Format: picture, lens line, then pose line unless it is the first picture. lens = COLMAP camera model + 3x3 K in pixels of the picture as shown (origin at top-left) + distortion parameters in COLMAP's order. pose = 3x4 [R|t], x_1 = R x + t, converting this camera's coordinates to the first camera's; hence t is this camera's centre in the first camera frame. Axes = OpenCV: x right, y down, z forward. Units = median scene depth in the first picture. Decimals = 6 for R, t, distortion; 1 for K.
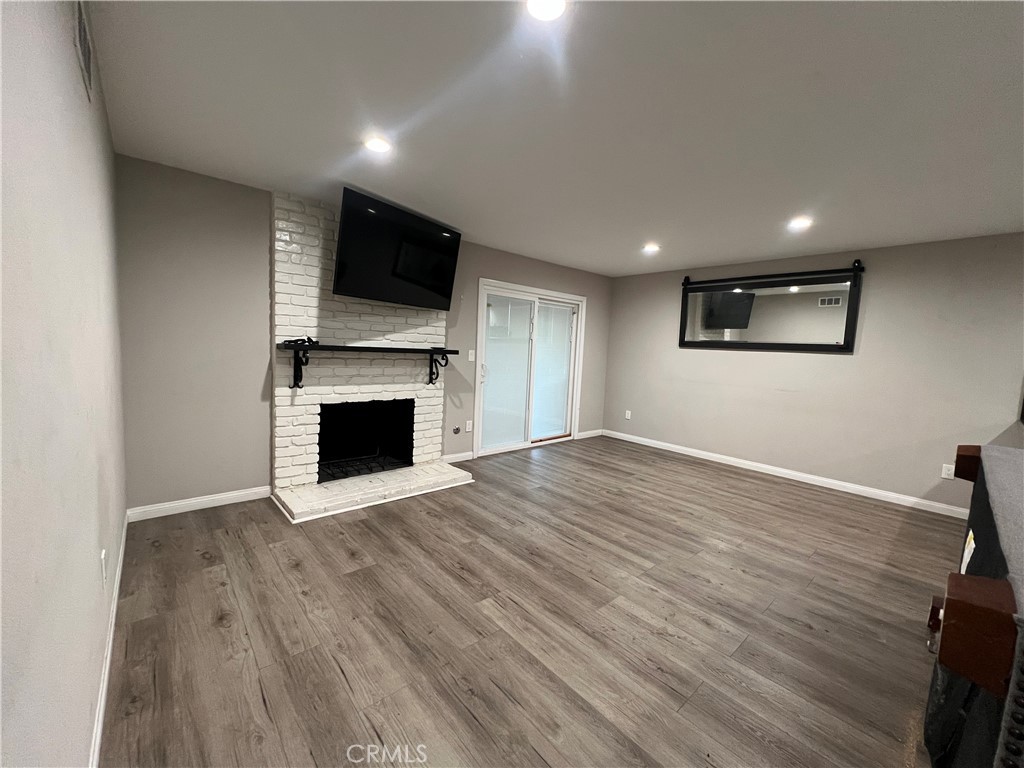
lens RADIAL K [[405.2, 0, 511.6], [0, 405.2, 379.6], [0, 0, 1]] dist [0.001044, 0.000058]
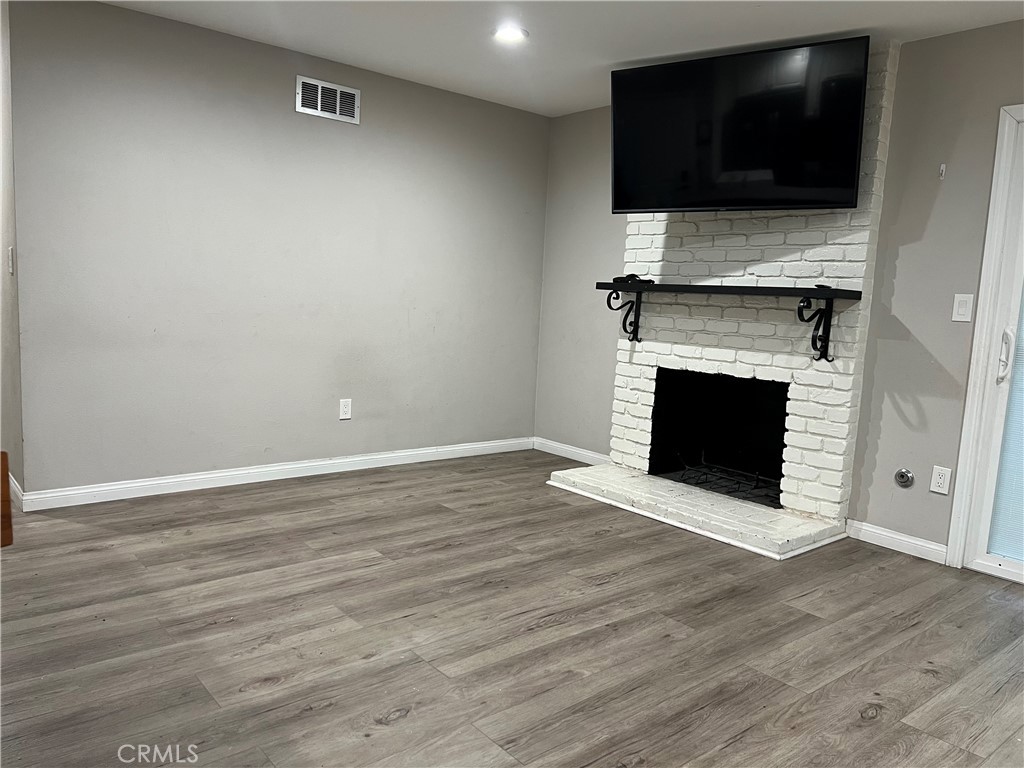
lens RADIAL K [[762.9, 0, 512.0], [0, 762.9, 384.0], [0, 0, 1]] dist [0.089690, -0.121655]
pose [[-0.028260, 0.070234, -0.997130, 0.834475], [-0.130126, 0.988782, 0.073334, 0.021887], [0.991095, 0.131825, -0.018804, 0.698195]]
